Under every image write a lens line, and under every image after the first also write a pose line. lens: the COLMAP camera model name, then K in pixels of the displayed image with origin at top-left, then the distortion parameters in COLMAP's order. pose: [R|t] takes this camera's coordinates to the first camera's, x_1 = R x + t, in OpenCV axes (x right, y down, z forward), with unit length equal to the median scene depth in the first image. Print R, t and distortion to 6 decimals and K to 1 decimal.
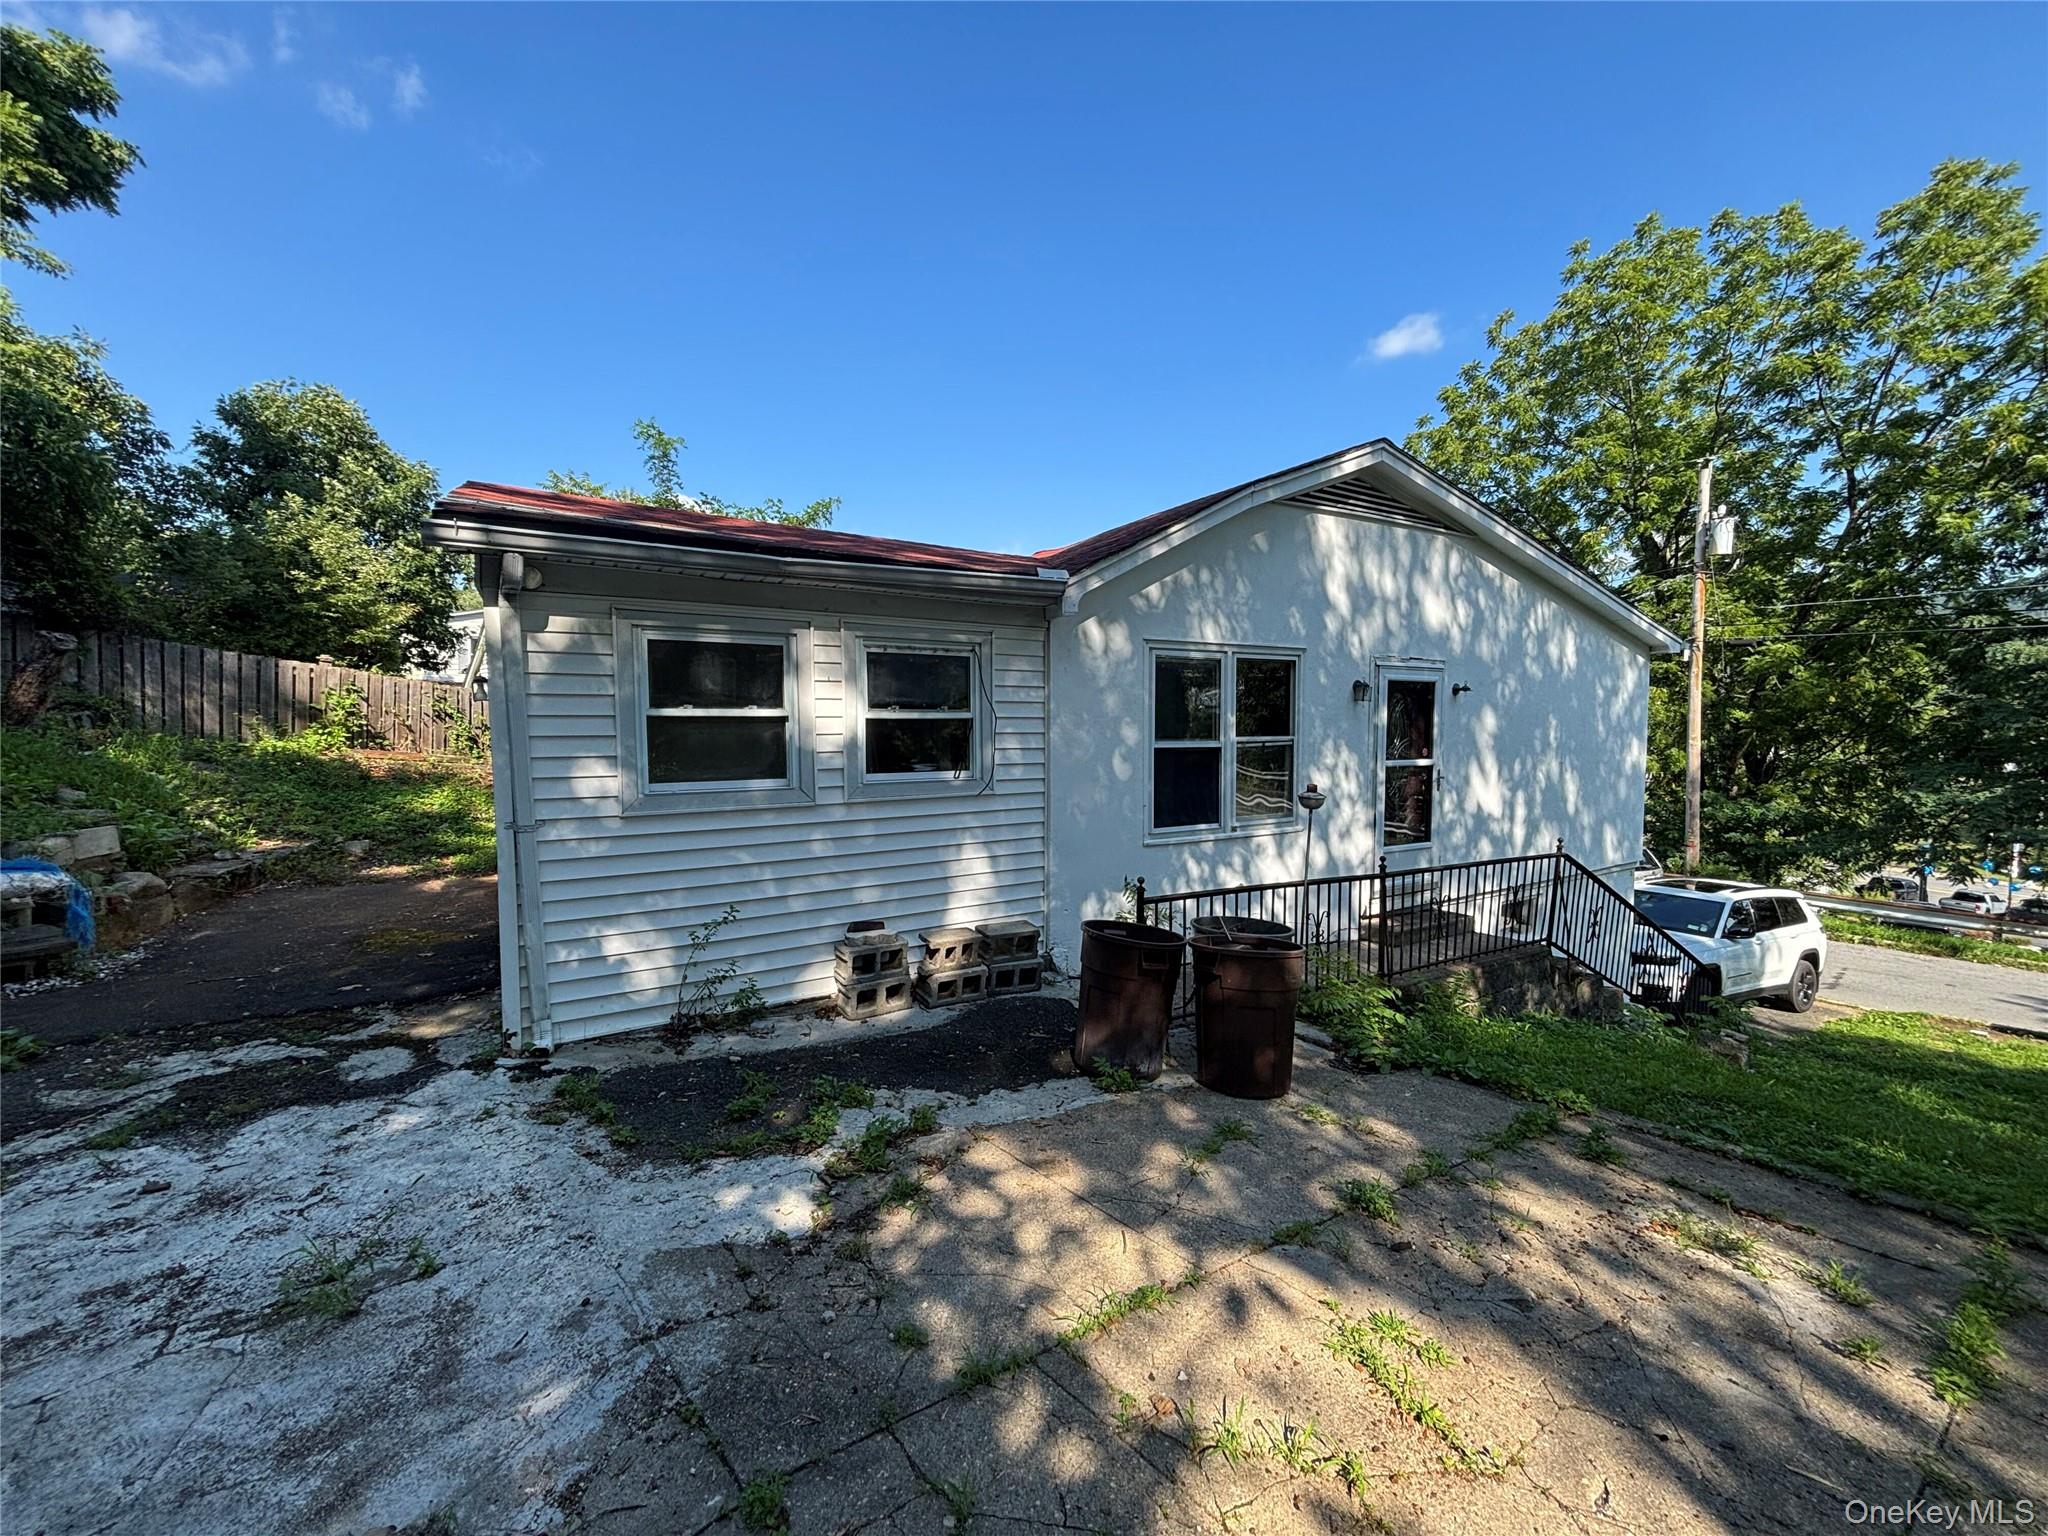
lens RADIAL K [[822.8, 0, 1028.6], [0, 822.8, 771.6], [0, 0, 1]] dist [0.002547, 0.000343]
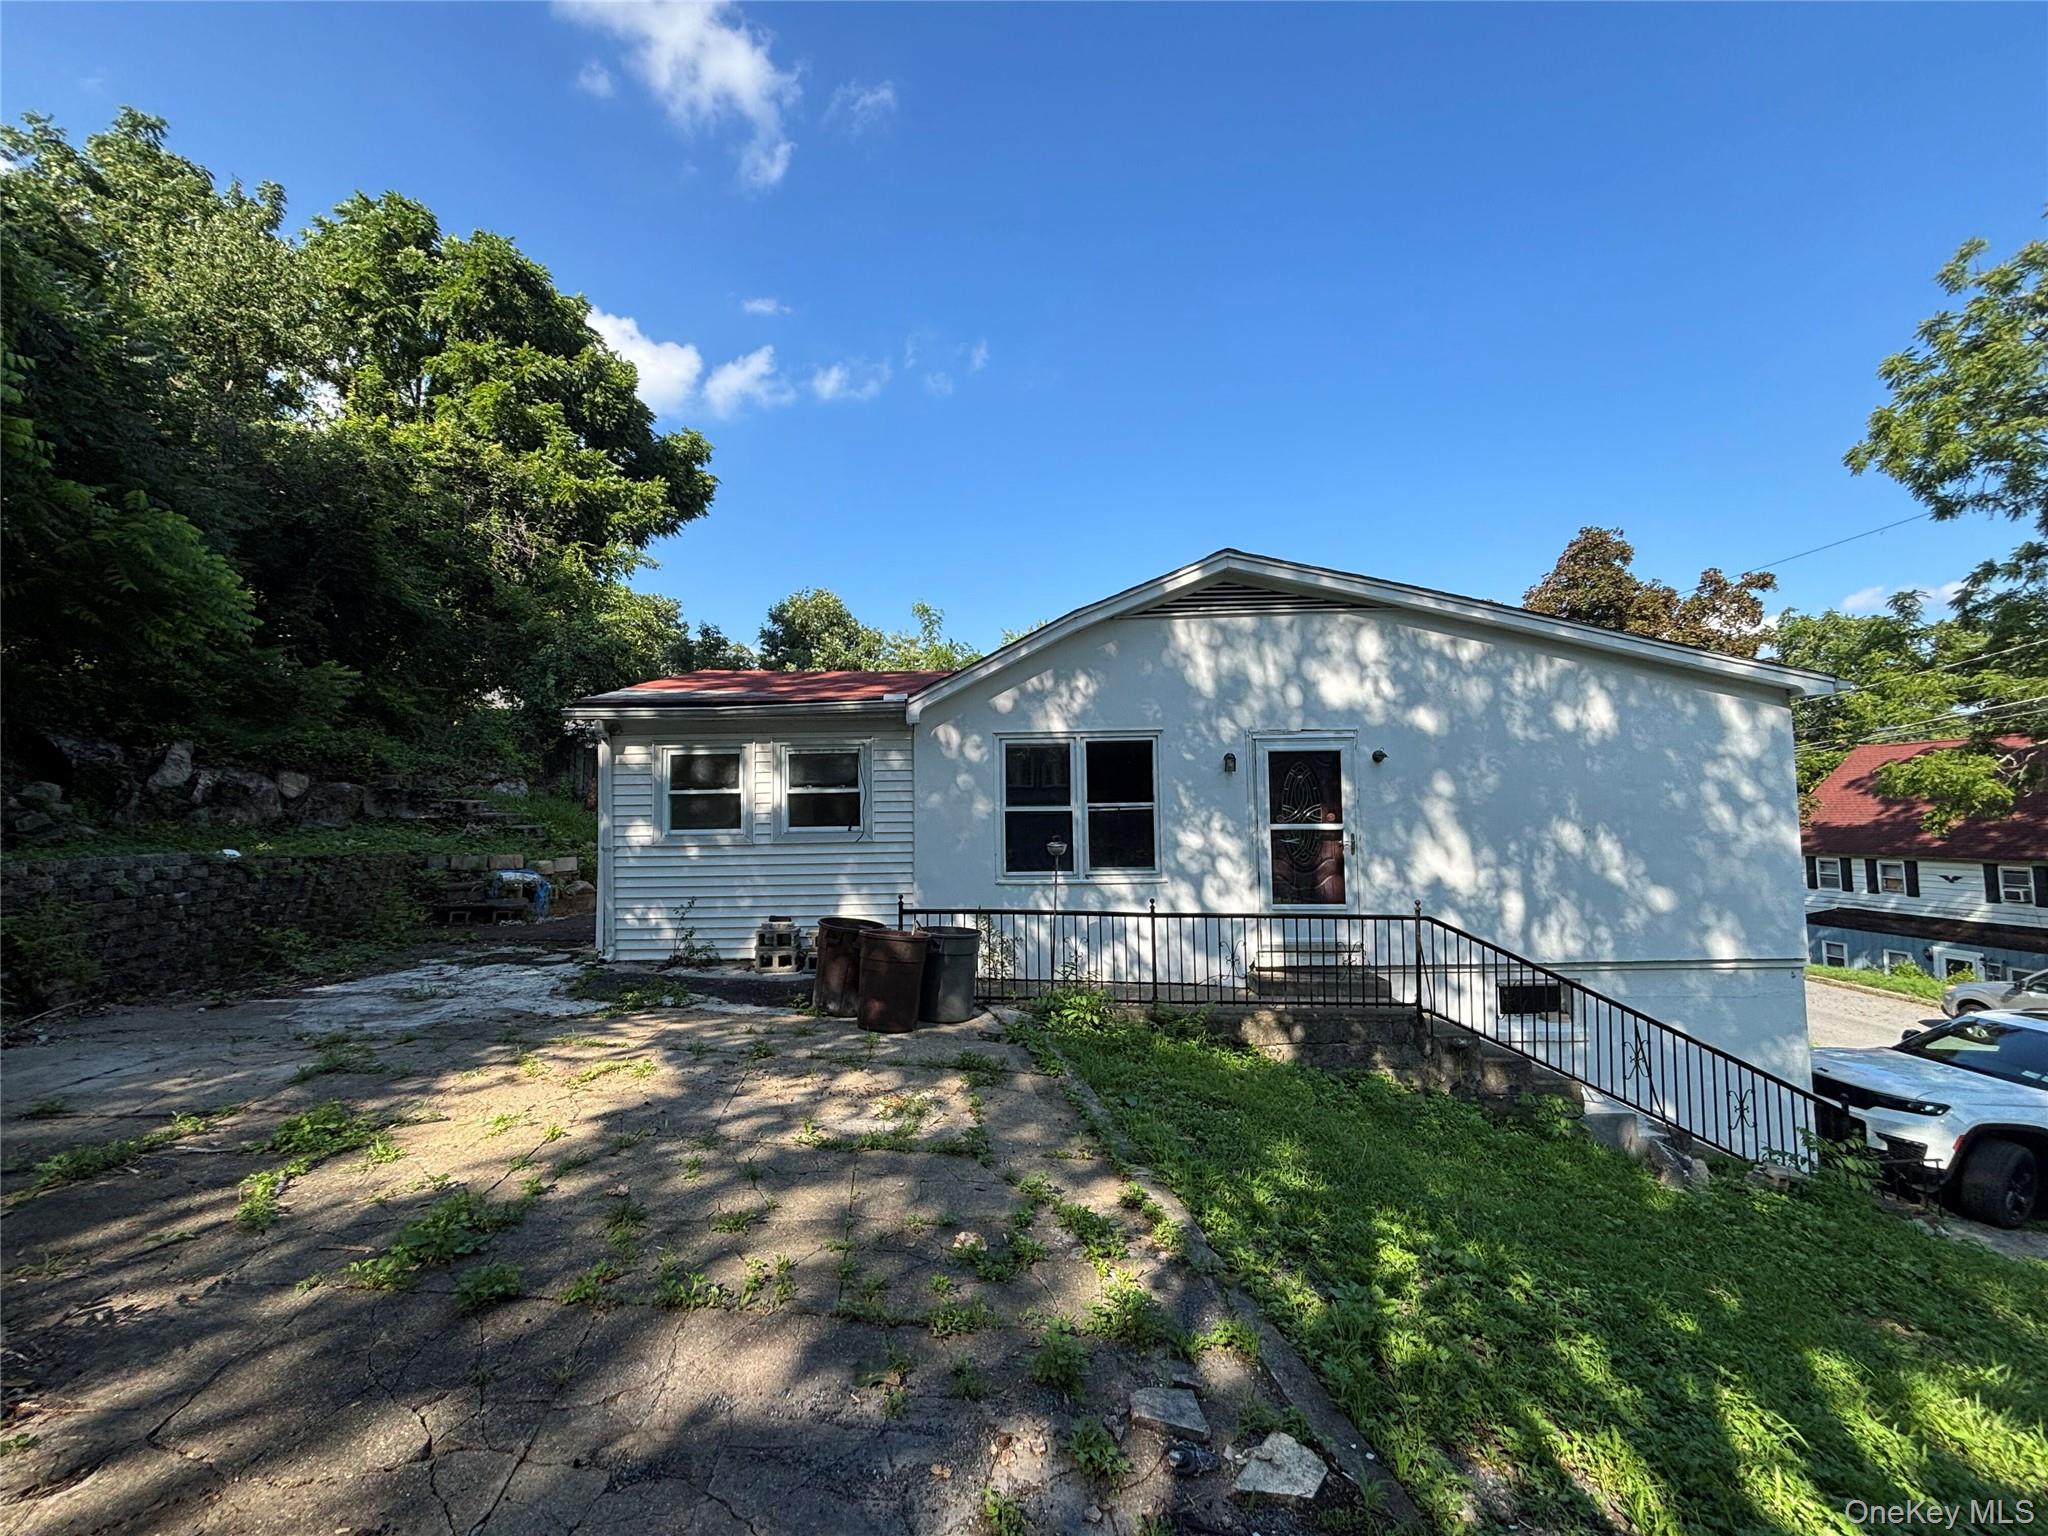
lens RADIAL K [[822.8, 0, 1028.6], [0, 822.8, 771.6], [0, 0, 1]] dist [0.002547, 0.000343]
pose [[0.846808, -0.038017, -0.530538, 0.856786], [-0.019927, 0.994475, -0.103069, 0.041580], [0.531525, 0.097852, 0.841372, -0.116870]]
